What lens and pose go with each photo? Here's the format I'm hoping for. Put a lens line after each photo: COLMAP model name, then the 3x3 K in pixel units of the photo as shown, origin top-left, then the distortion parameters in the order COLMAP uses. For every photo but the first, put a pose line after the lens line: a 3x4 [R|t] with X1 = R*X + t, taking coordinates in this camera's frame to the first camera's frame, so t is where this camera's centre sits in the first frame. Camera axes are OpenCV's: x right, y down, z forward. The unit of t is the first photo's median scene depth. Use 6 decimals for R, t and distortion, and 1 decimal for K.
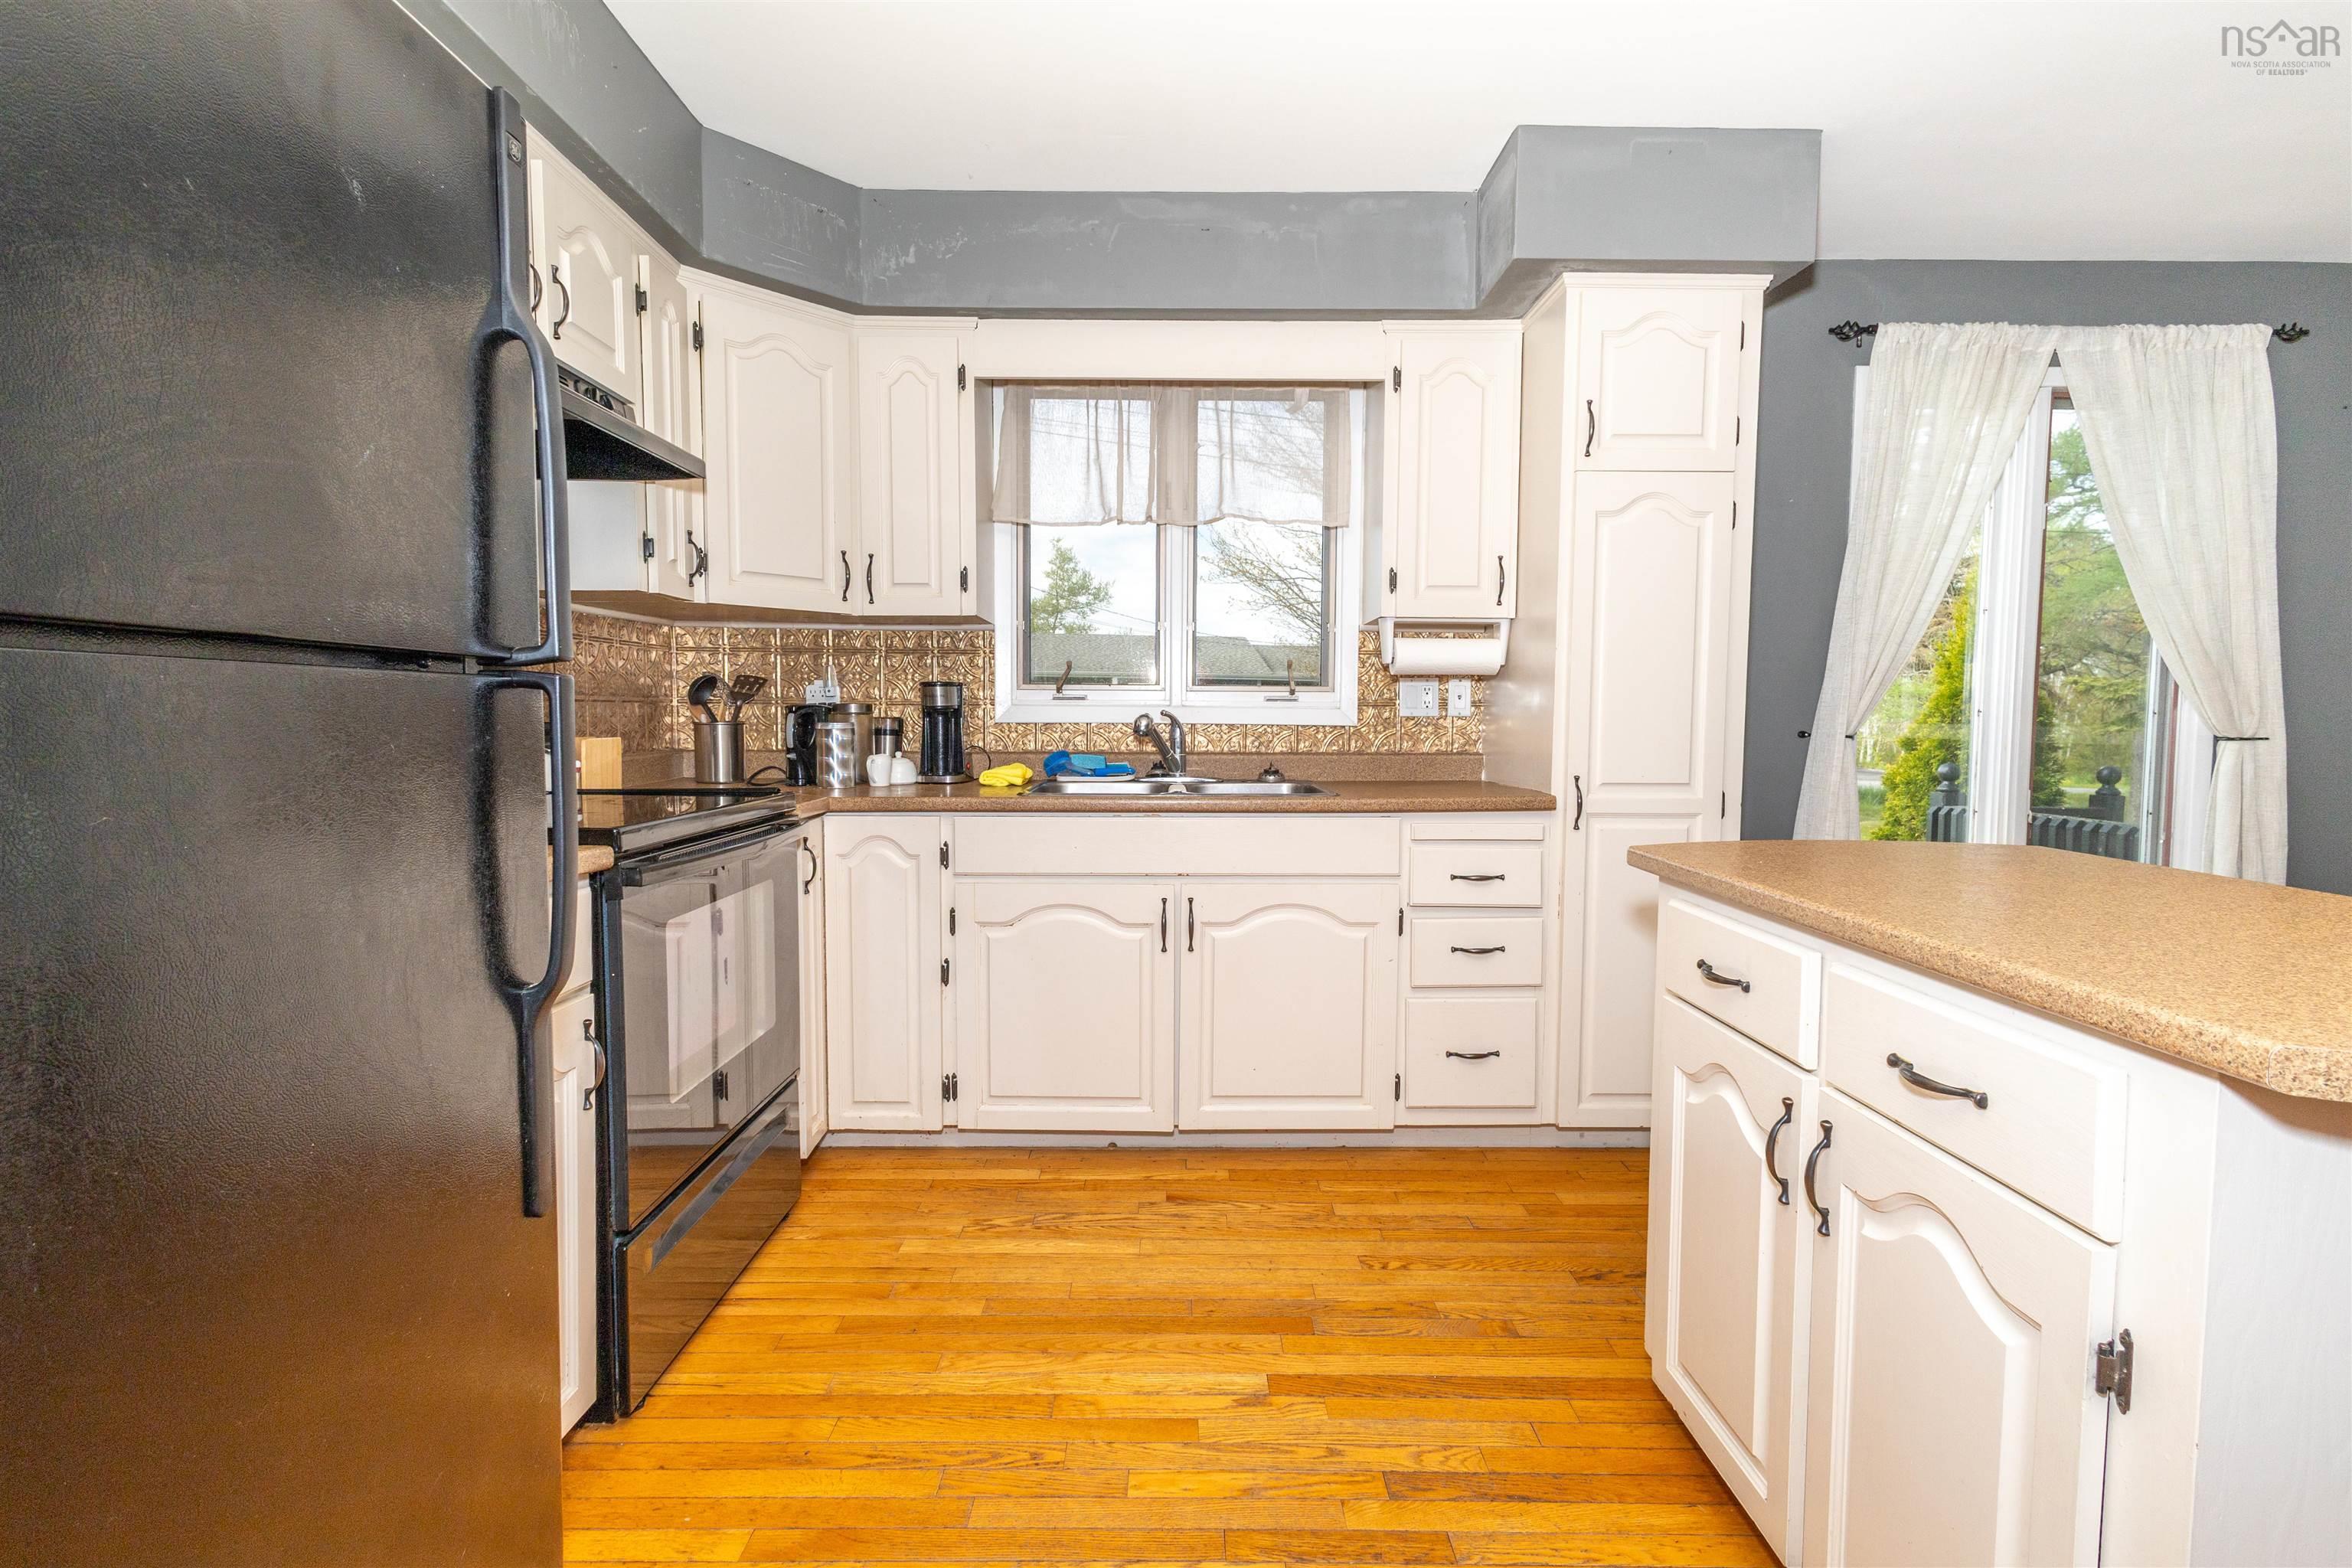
lens RADIAL K [[1097.1, 0, 1176.0], [0, 1097.1, 784.0], [0, 0, 1]] dist [0.014515, -0.006099]
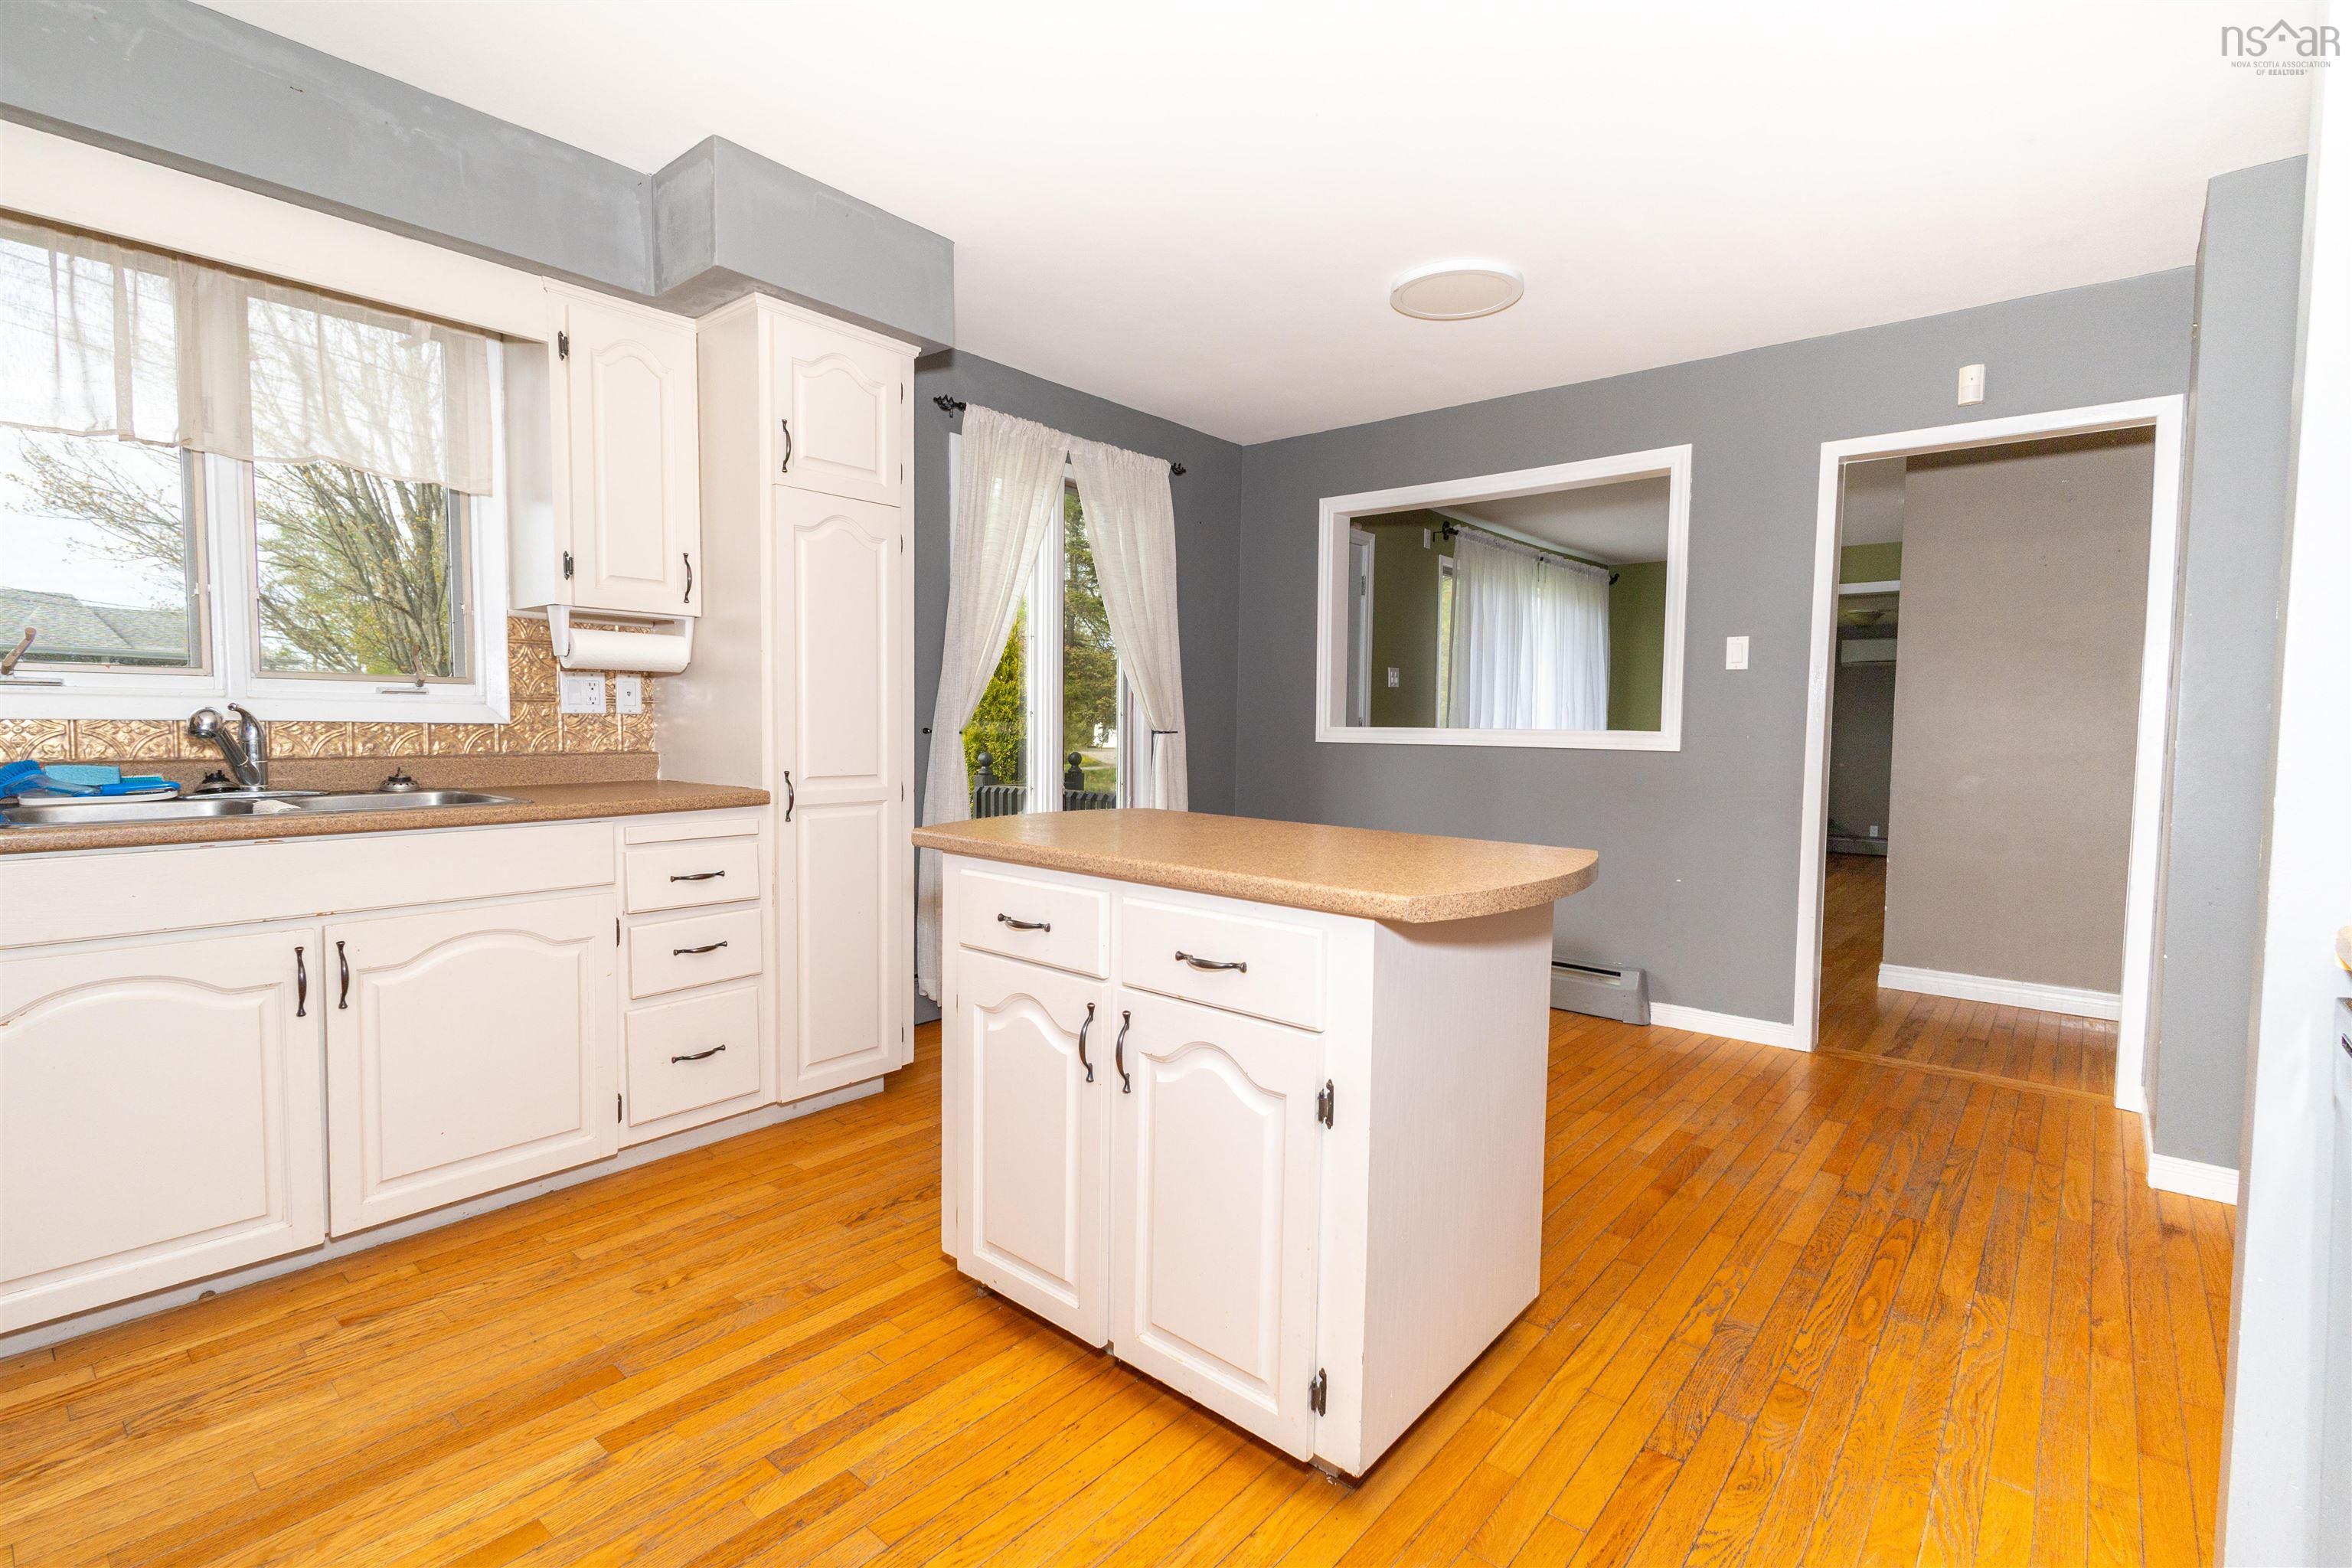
lens RADIAL K [[1082.3, 0, 1176.0], [0, 1082.3, 784.0], [0, 0, 1]] dist [0.028748, -0.011358]
pose [[0.651374, -0.043343, 0.757518, -0.183106], [0.038668, 0.998966, 0.023908, -0.005547], [-0.757771, 0.013719, 0.652376, 0.023654]]
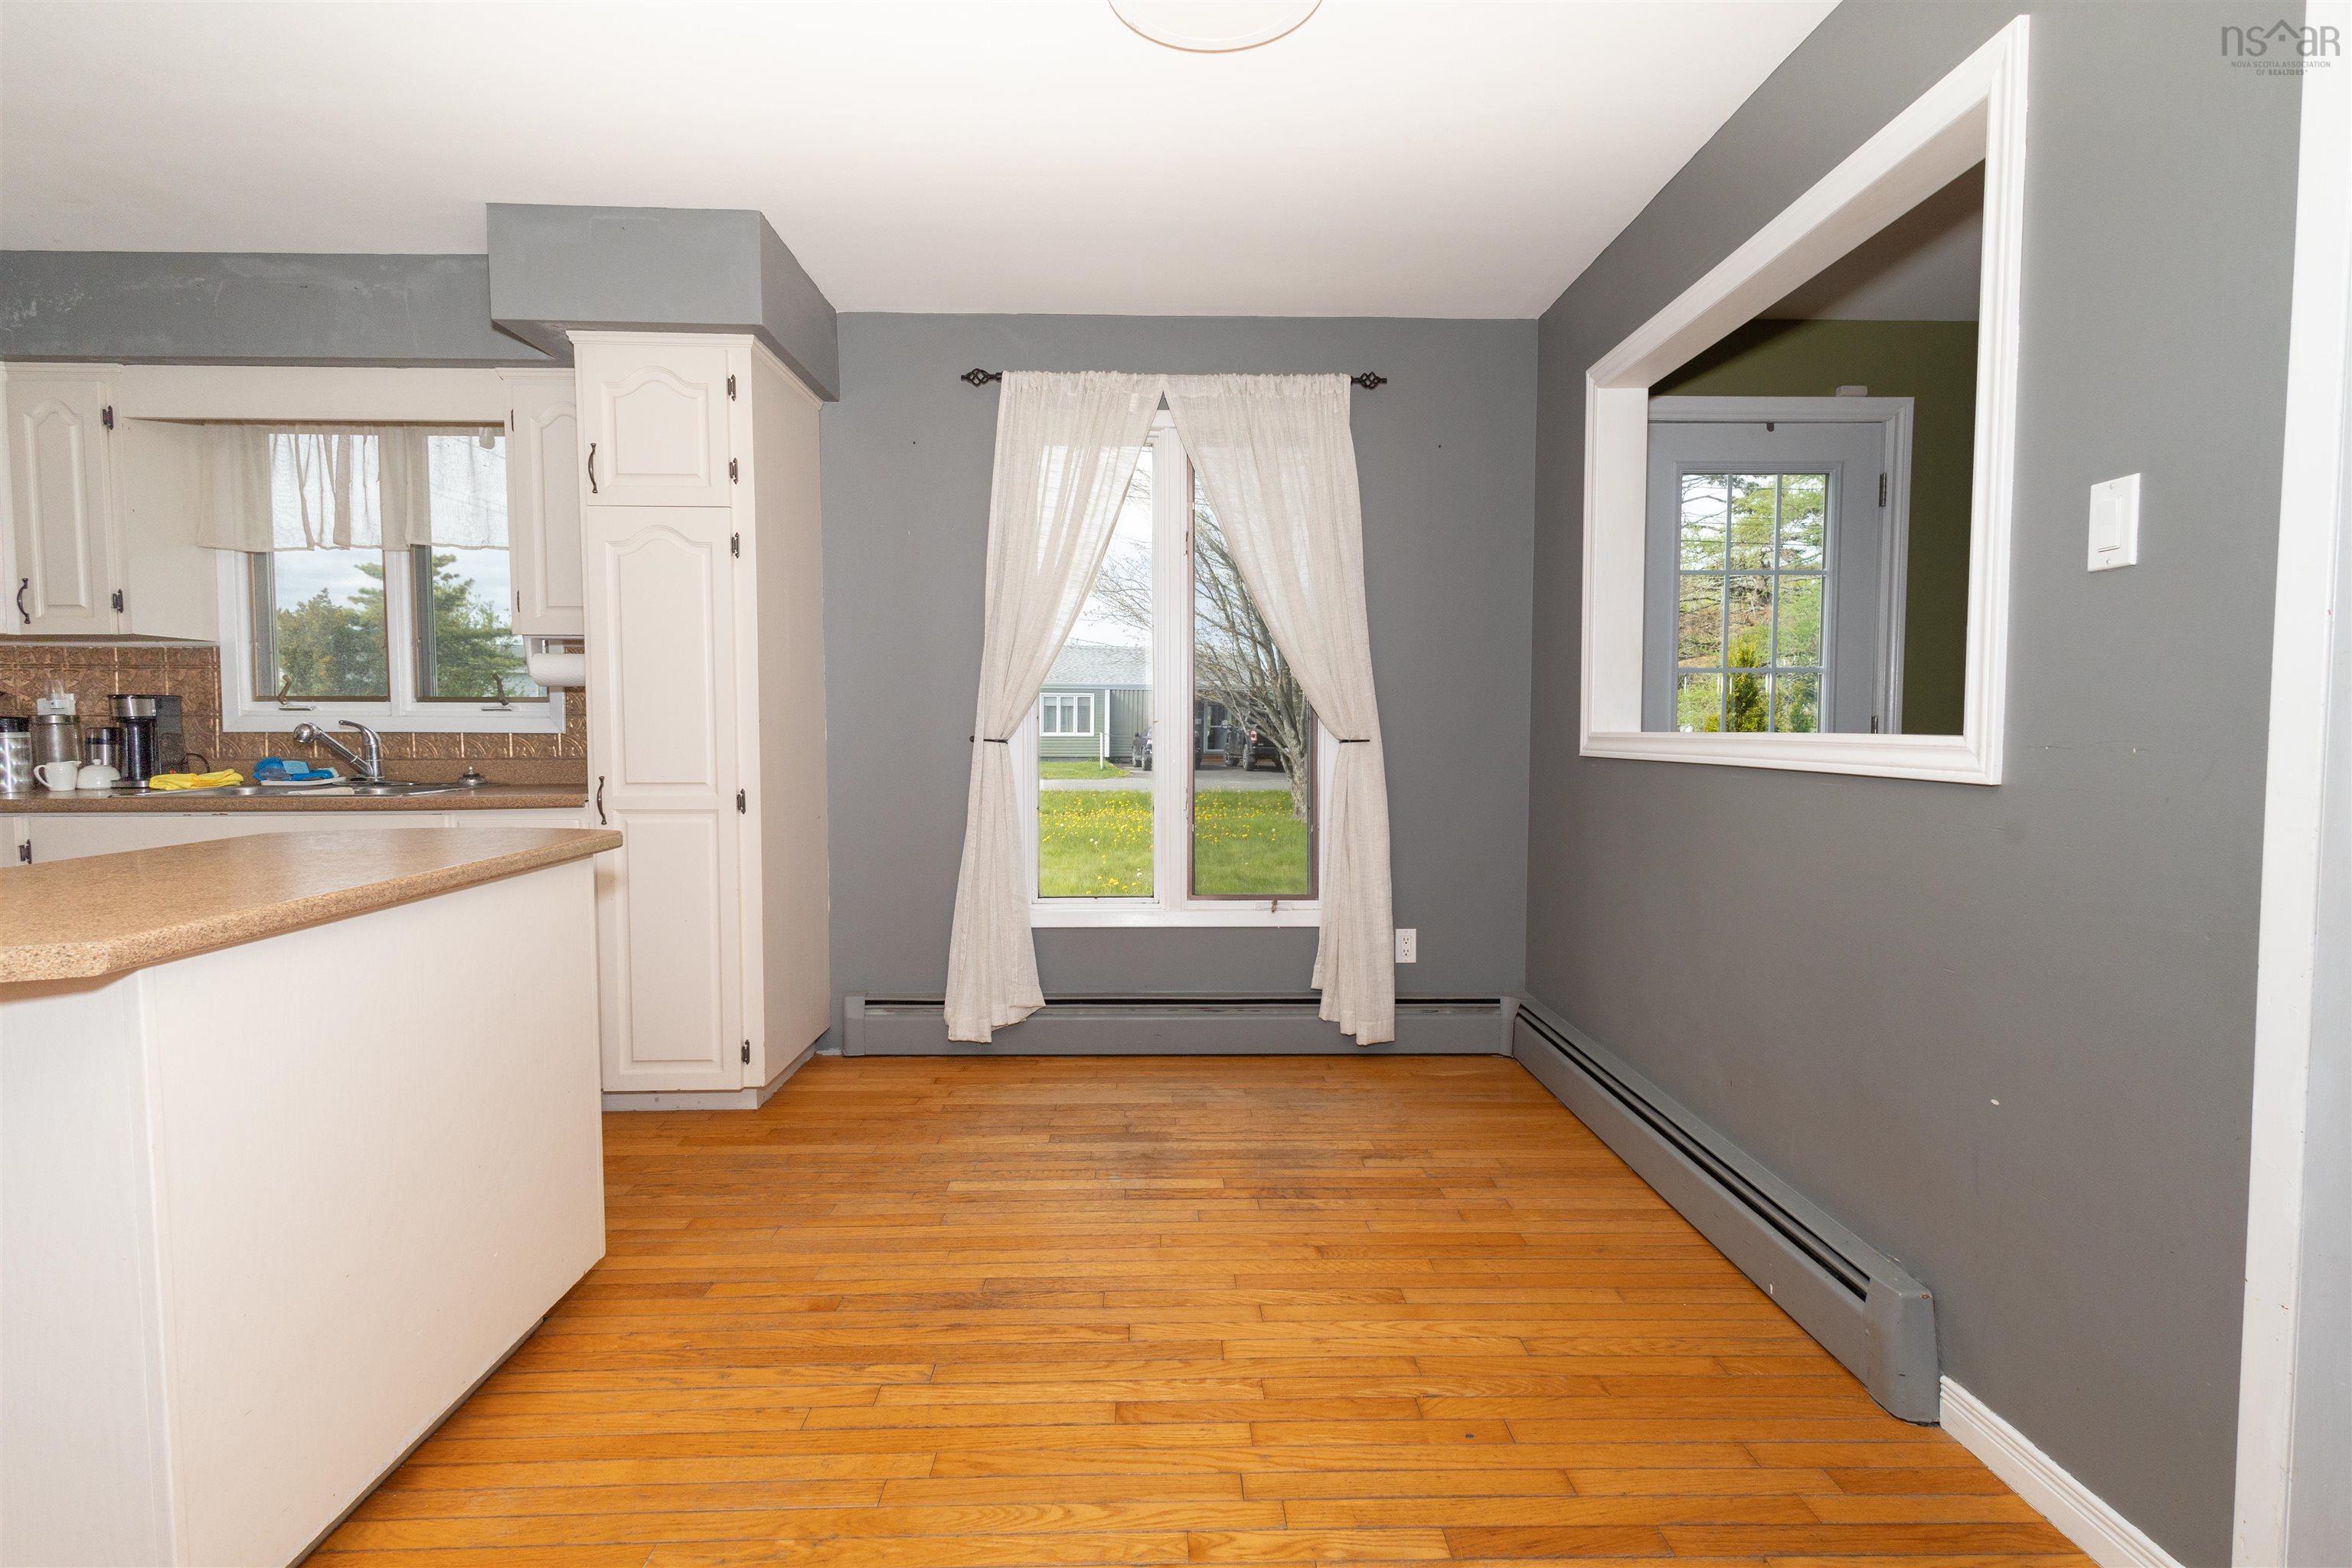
lens RADIAL K [[1069.4, 0, 1179.7], [0, 1069.4, 781.3], [0, 0, 1]] dist [0.000793, -0.000046]
pose [[0.999820, -0.005502, 0.018157, 0.900310], [0.005739, 0.999899, -0.013010, 0.014322], [-0.018083, 0.013112, 0.999751, -0.089250]]
